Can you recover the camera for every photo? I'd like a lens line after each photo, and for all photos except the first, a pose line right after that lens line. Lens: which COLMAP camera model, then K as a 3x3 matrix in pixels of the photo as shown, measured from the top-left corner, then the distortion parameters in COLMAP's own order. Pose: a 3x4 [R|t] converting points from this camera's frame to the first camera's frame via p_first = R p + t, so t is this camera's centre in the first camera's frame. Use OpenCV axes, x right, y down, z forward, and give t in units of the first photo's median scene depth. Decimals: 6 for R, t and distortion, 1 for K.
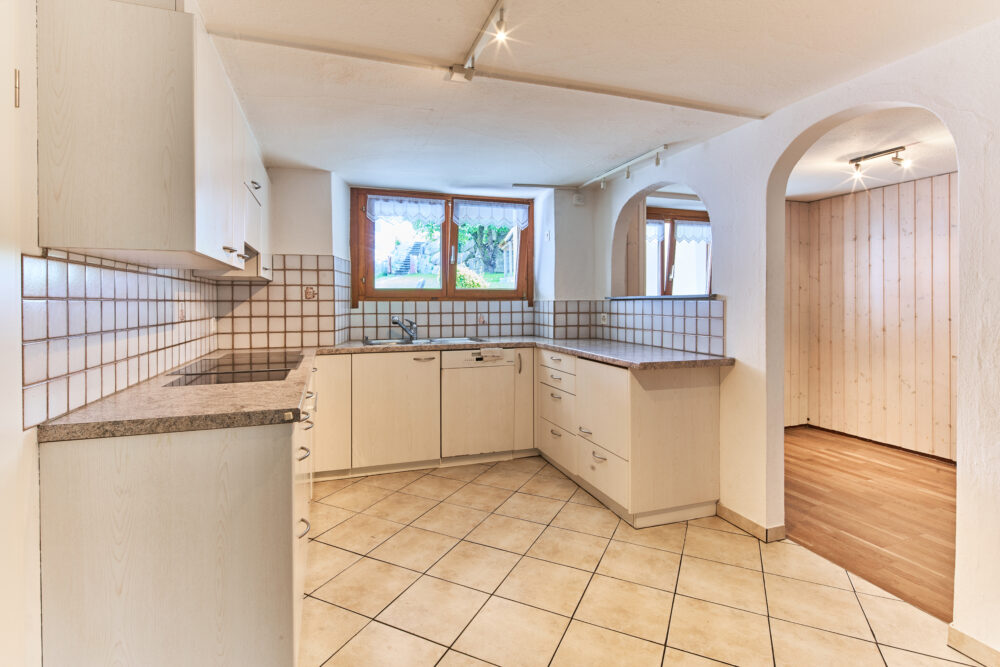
lens RADIAL K [[483.6, 0, 499.2], [0, 483.6, 301.6], [0, 0, 1]] dist [0.006054, 0.001198]
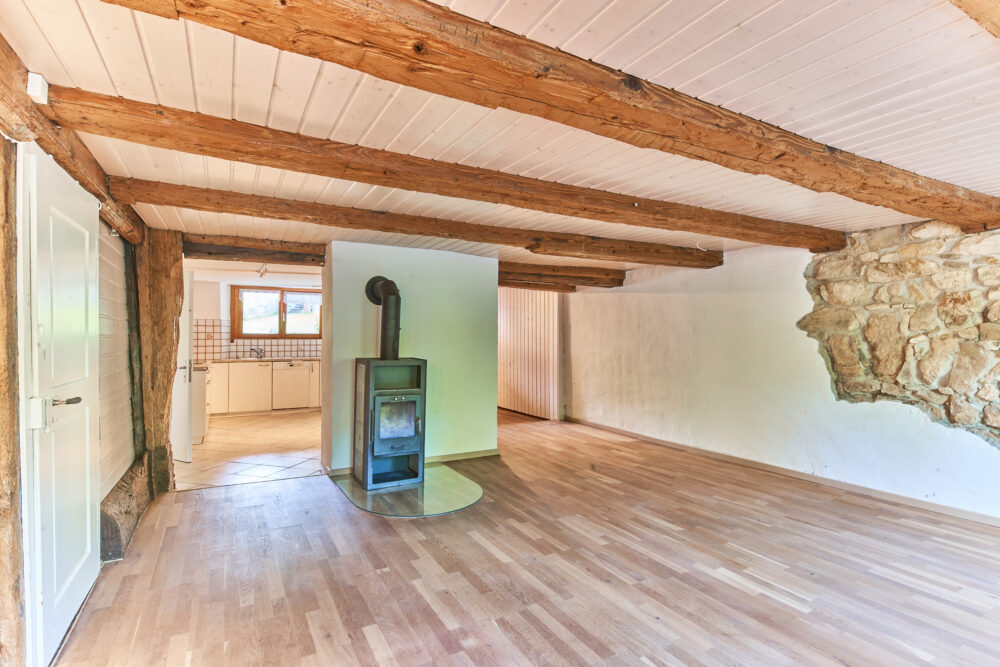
lens RADIAL K [[483.6, 0, 496.2], [0, 483.6, 333.4], [0, 0, 1]] dist [0.006054, 0.001198]
pose [[0.986869, 0.007200, 0.161365, 0.492117], [-0.006058, 0.999953, -0.007567, -0.017341], [-0.161411, 0.006490, 0.986866, -1.262389]]
